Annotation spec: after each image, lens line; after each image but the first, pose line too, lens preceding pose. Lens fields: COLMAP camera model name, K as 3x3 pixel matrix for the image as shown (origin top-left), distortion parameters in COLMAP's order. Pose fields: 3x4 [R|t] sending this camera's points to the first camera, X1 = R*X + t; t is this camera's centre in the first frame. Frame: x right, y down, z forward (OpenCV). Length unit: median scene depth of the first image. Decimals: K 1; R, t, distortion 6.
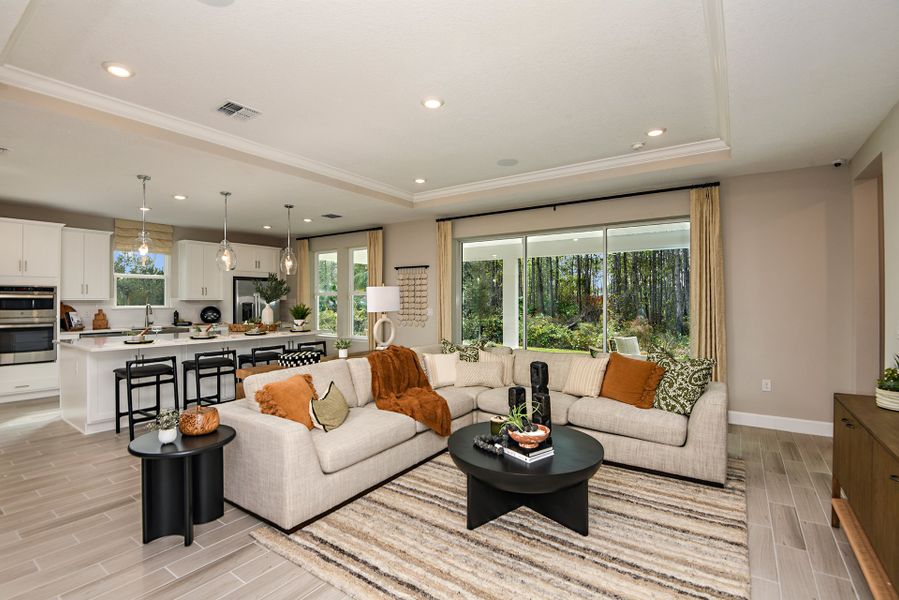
lens RADIAL K [[421.6, 0, 450.6], [0, 421.6, 298.9], [0, 0, 1]] dist [0.001448, -0.002827]
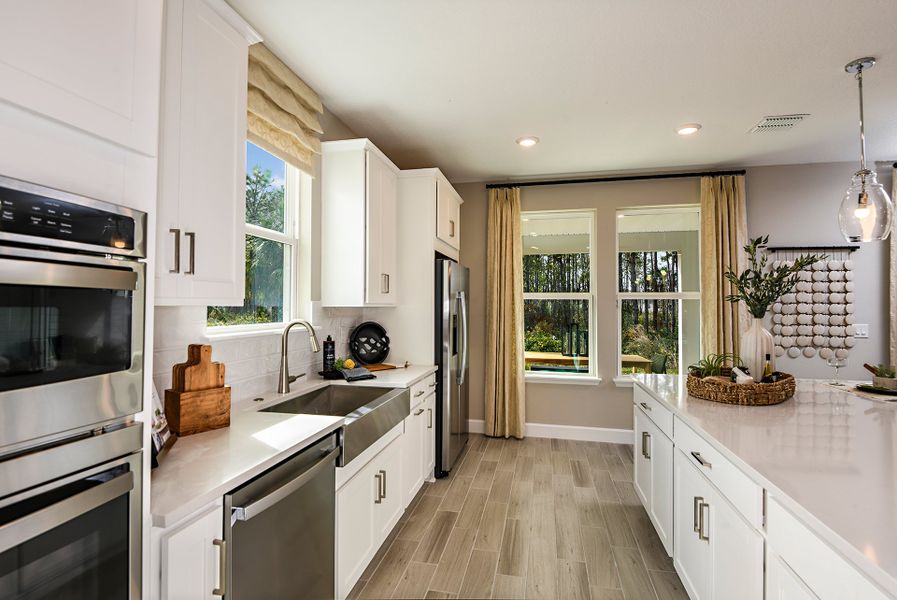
lens RADIAL K [[420.7, 0, 451.4], [0, 420.7, 296.0], [0, 0, 1]] dist [0.001448, -0.002827]
pose [[0.924721, 0.012685, 0.380433, -0.729628], [-0.005880, 0.999801, -0.019046, 0.000804], [-0.380599, 0.015375, 0.924612, 0.672385]]
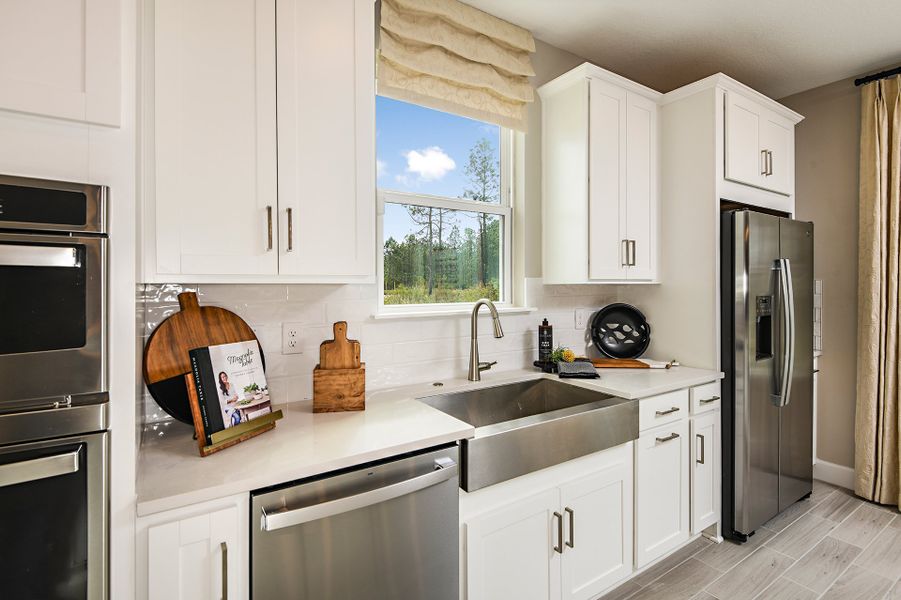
lens RADIAL K [[422.6, 0, 457.6], [0, 422.6, 286.1], [0, 0, 1]] dist [0.001448, -0.002827]
pose [[0.925904, -0.000485, -0.377758, -0.630684], [0.003792, 0.999961, 0.008011, 0.002568], [0.377740, -0.008850, 0.925870, 0.746697]]
